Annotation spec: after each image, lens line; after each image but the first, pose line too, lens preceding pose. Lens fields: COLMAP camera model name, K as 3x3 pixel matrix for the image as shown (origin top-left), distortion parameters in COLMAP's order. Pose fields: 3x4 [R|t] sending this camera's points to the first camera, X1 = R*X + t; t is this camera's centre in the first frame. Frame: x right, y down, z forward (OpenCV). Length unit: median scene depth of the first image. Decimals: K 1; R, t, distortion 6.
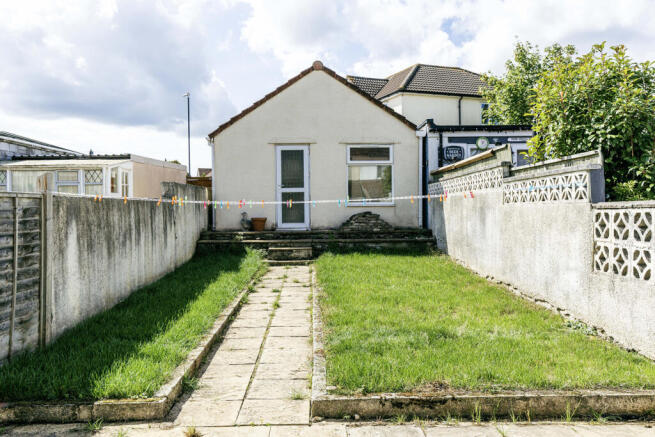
lens RADIAL K [[566.6, 0, 327.5], [0, 566.6, 217.4], [0, 0, 1]] dist [-0.000361, -0.000190]
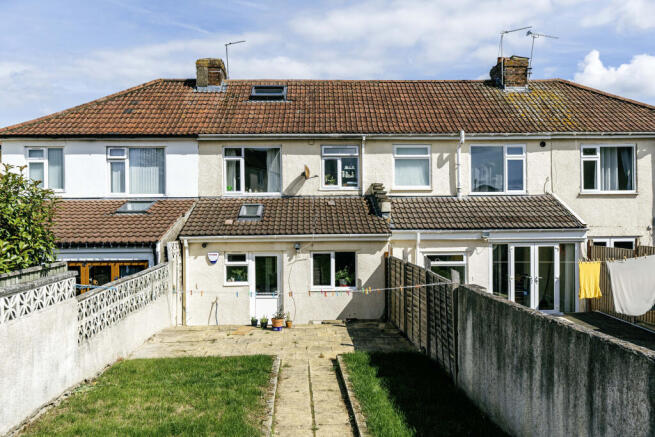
lens RADIAL K [[546.8, 0, 327.5], [0, 546.8, 218.1], [0, 0, 1]] dist [0.000593, 0.000142]
pose [[-0.999357, 0.017418, -0.031329, -0.105132], [0.016914, 0.999724, 0.016280, -0.205754], [0.031604, 0.015739, -0.999377, 2.059623]]
